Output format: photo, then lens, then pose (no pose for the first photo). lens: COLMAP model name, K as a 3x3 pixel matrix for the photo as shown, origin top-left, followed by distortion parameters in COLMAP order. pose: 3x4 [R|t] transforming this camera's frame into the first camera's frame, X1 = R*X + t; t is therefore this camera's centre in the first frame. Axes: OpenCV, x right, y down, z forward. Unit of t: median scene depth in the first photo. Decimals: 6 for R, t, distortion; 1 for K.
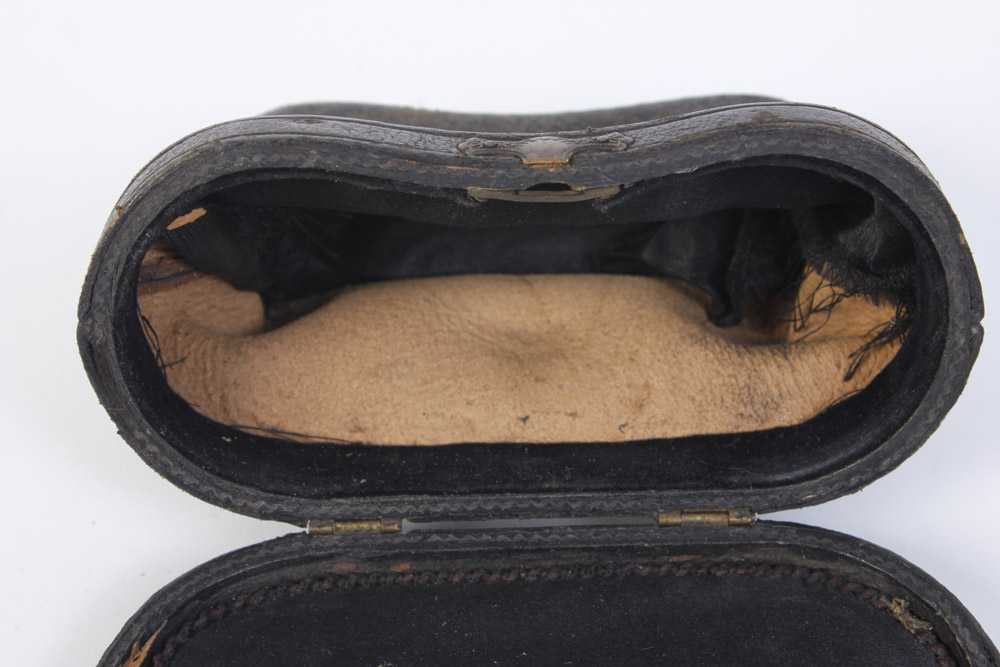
lens RADIAL K [[2435.7, 0, 500.0], [0, 2435.7, 333.5], [0, 0, 1]] dist [0.049104, 0.149312]
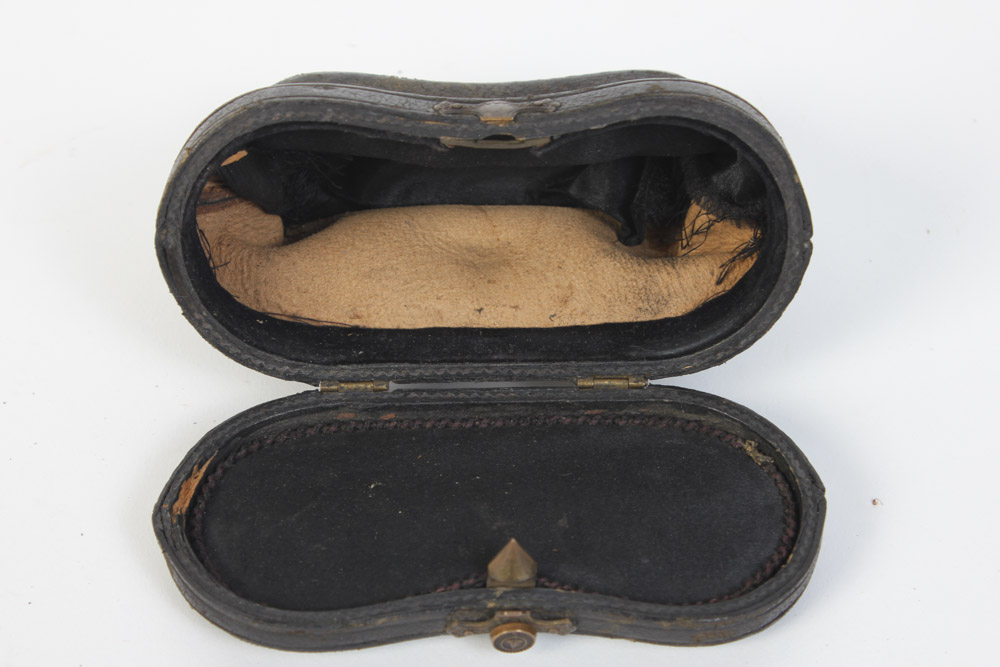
lens RADIAL K [[2435.7, 0, 500.0], [0, 2435.7, 333.5], [0, 0, 1]] dist [0.049104, 0.149312]
pose [[0.999767, 0.010206, 0.019006, -0.004372], [-0.010499, 0.999826, 0.015407, 0.028208], [-0.018845, -0.015603, 0.999701, -0.364857]]
